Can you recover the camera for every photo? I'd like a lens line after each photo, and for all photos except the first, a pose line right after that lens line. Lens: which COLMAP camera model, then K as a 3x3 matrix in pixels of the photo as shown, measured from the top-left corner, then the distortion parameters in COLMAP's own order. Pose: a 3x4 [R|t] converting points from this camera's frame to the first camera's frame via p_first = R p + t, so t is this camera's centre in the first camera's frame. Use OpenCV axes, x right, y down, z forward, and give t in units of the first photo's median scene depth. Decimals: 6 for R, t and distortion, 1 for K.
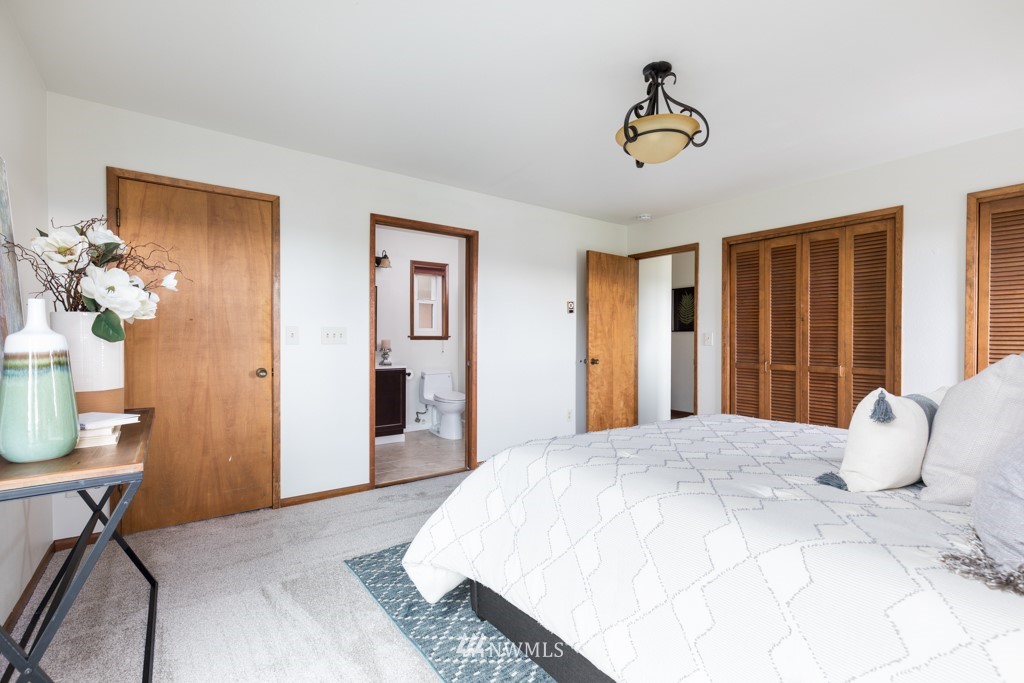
lens RADIAL K [[460.0, 0, 511.2], [0, 460.0, 342.3], [0, 0, 1]] dist [0.011345, -0.002249]
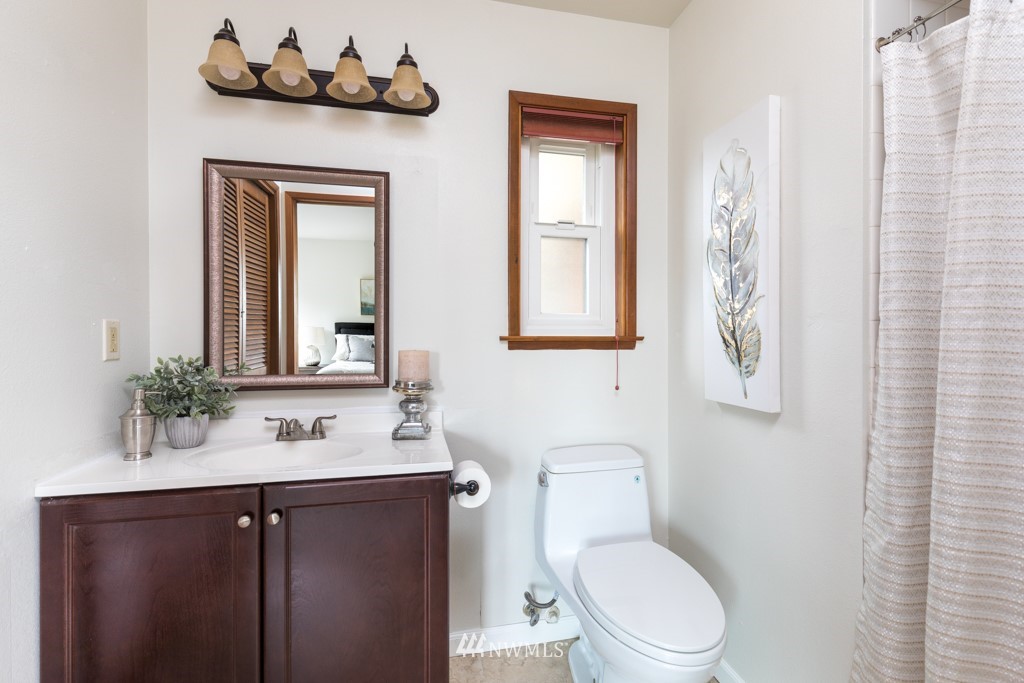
lens RADIAL K [[460.0, 0, 514.1], [0, 460.0, 340.7], [0, 0, 1]] dist [0.011345, -0.002249]
pose [[0.903576, 0.000247, -0.428428, -0.083374], [0.000584, 0.999998, 0.001810, -0.011841], [0.428428, -0.001886, 0.903574, 0.721118]]
